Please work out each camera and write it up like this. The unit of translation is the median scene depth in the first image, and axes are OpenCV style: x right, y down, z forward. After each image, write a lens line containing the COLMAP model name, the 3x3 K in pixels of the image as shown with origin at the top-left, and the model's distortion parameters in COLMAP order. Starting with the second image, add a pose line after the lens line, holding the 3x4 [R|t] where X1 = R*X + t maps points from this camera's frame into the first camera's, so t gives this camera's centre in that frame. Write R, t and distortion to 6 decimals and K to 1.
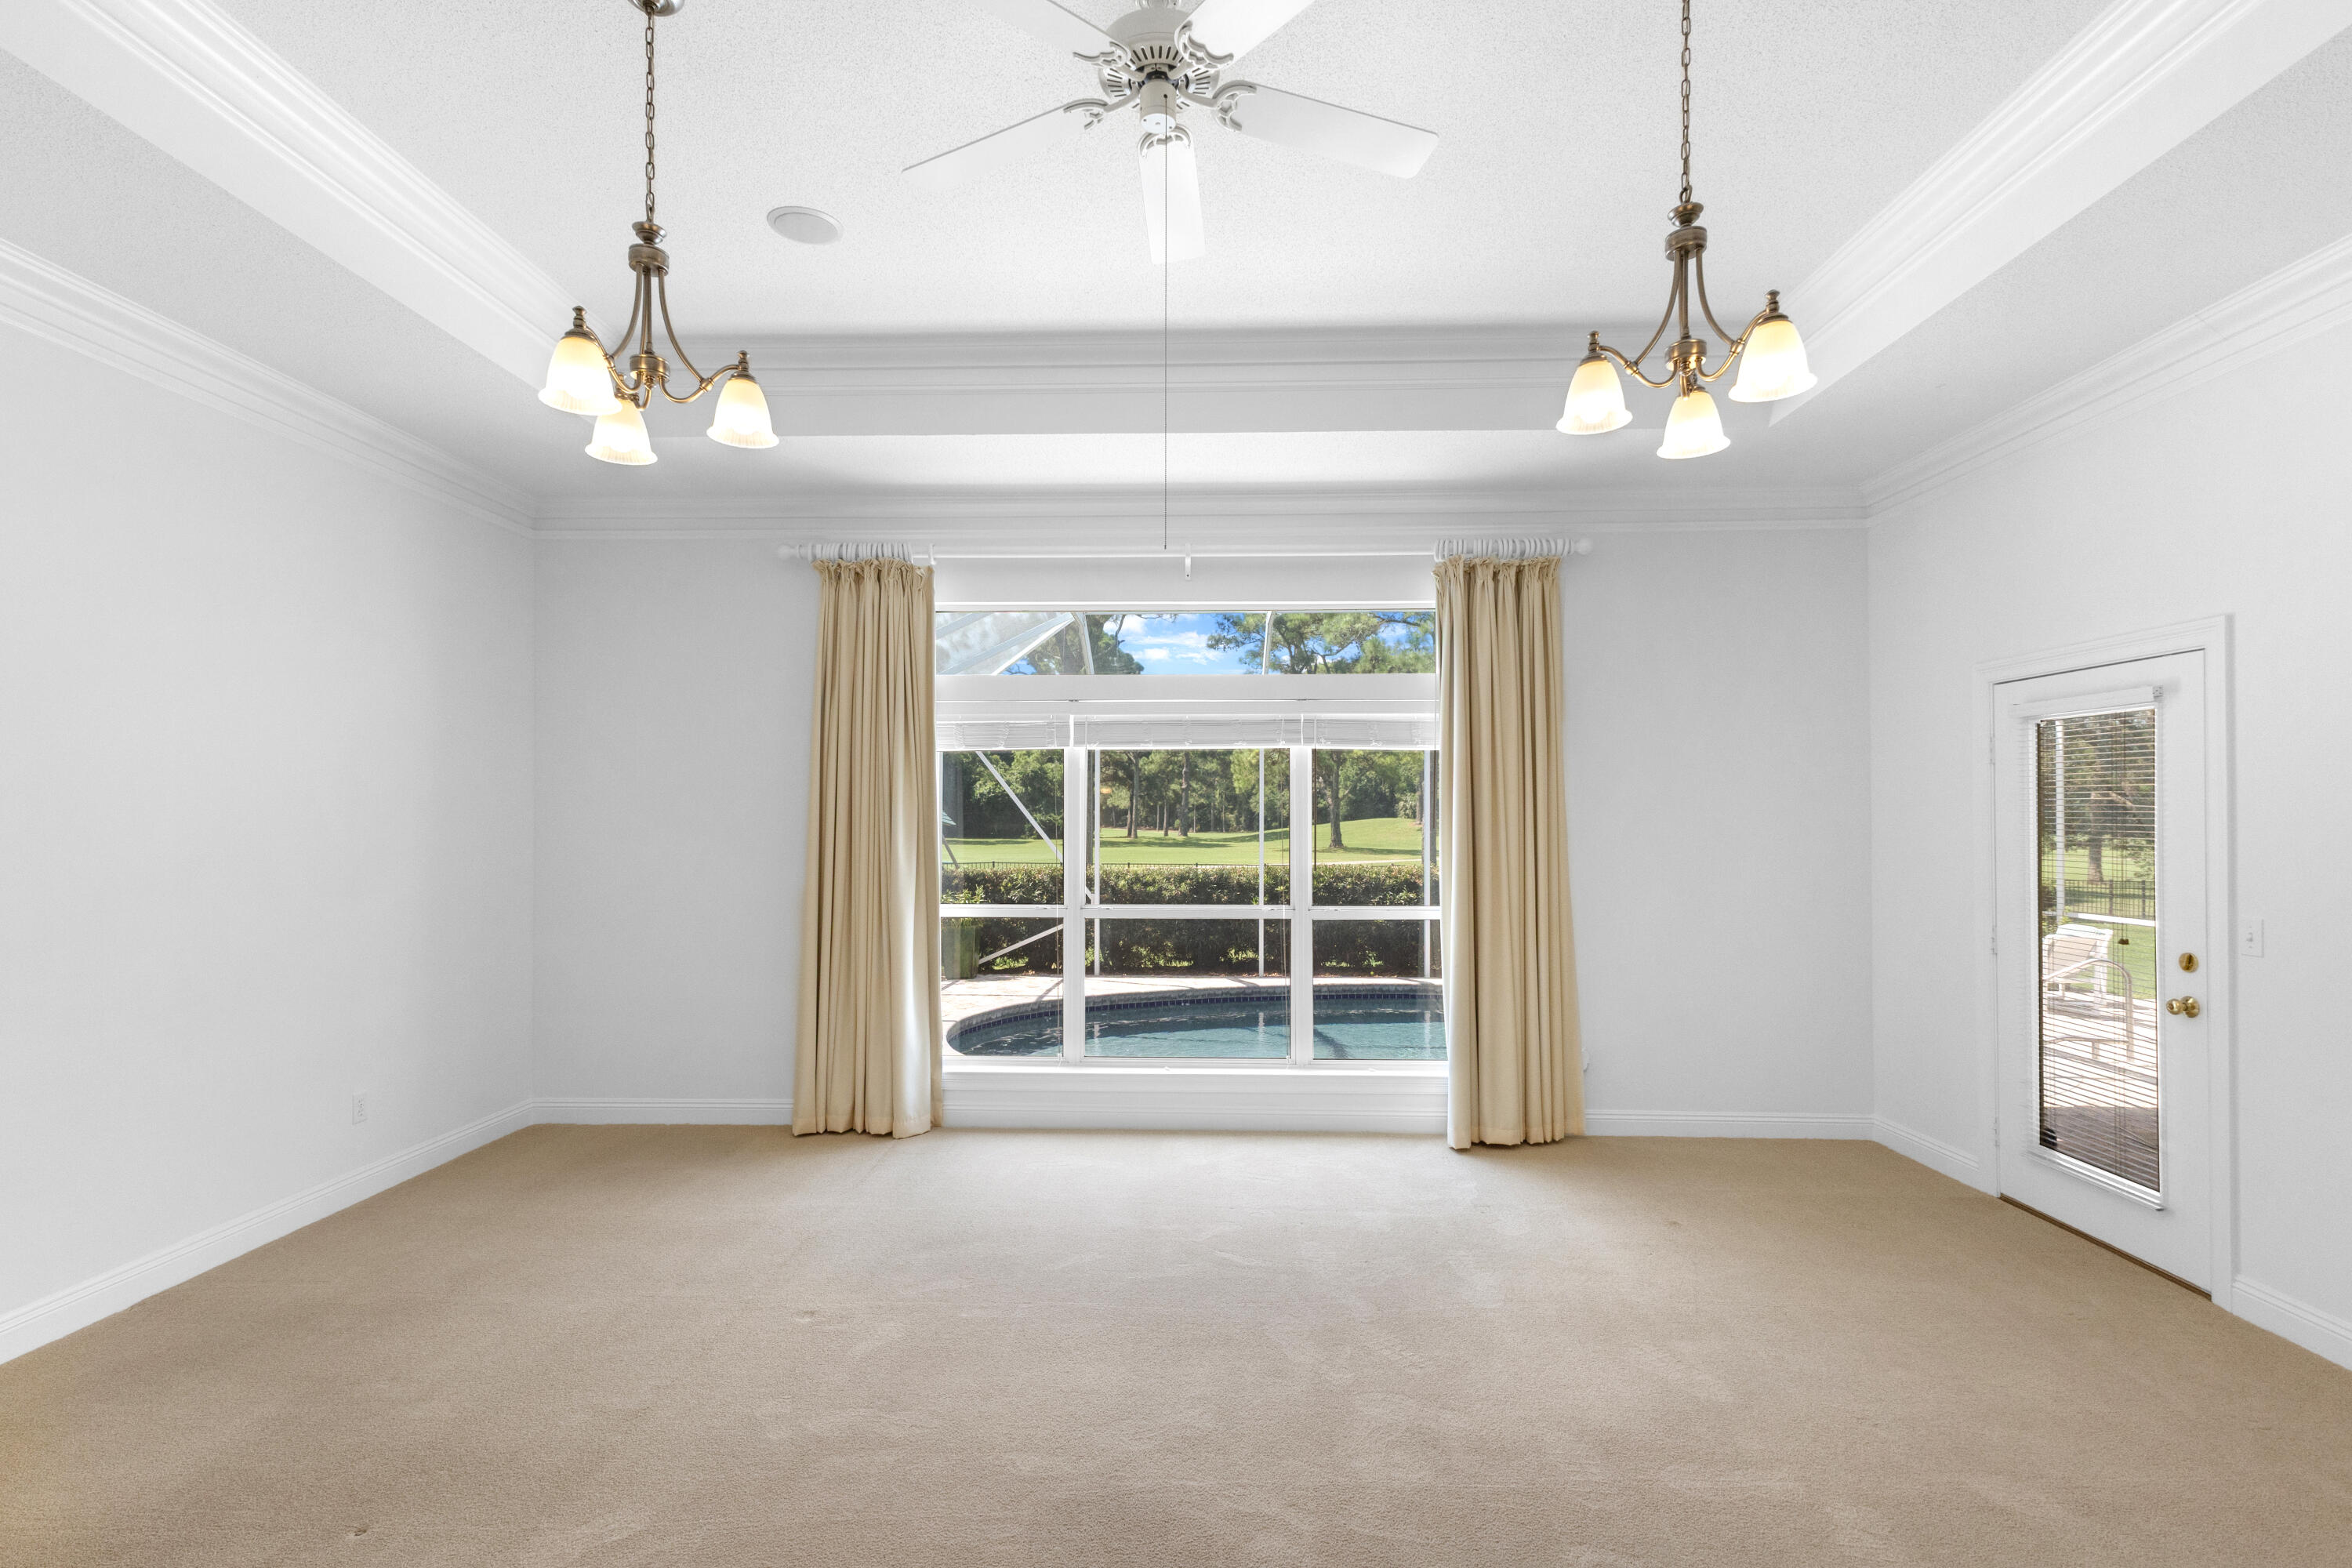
lens RADIAL K [[1073.4, 0, 1011.2], [0, 1073.4, 814.2], [0, 0, 1]] dist [0.012692, 0.000042]
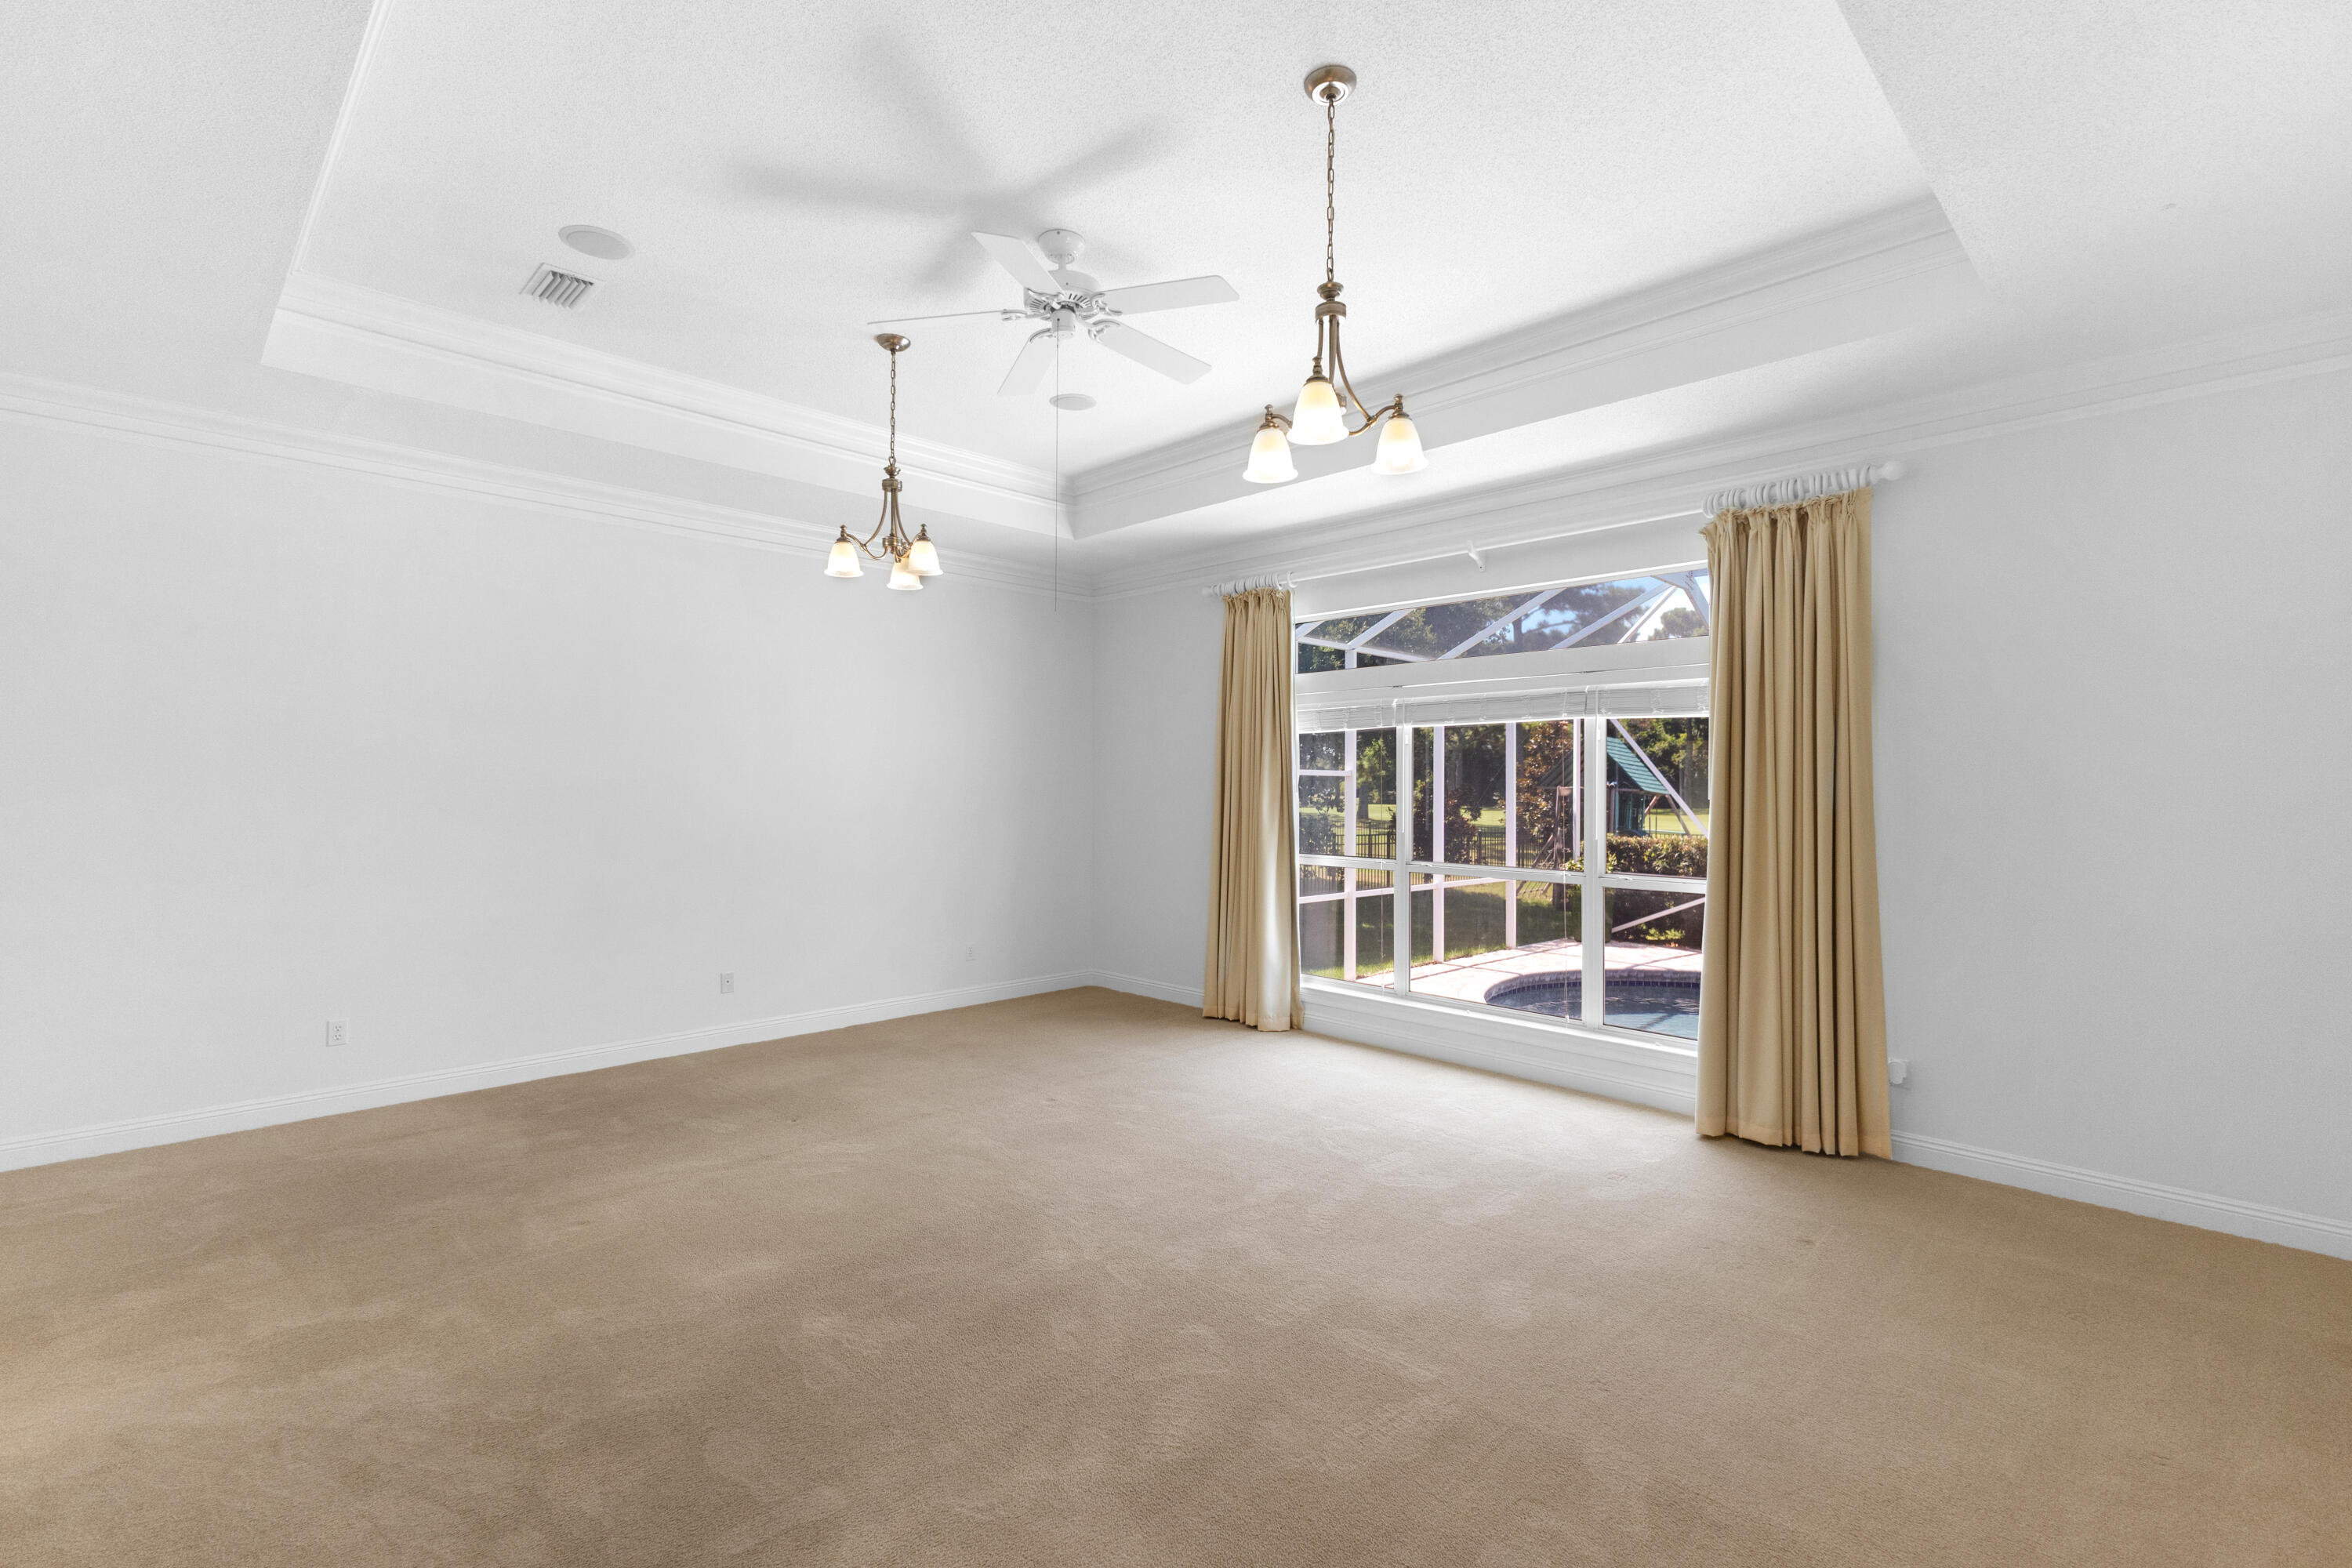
lens RADIAL K [[1010.8, 0, 1176.0], [0, 1010.8, 784.0], [0, 0, 1]] dist [0.016730, 0.000242]
pose [[0.739996, 0.001408, -0.672610, 0.646994], [-0.001056, 0.999999, 0.000931, -0.000056], [0.672611, 0.000021, 0.739996, 0.018573]]
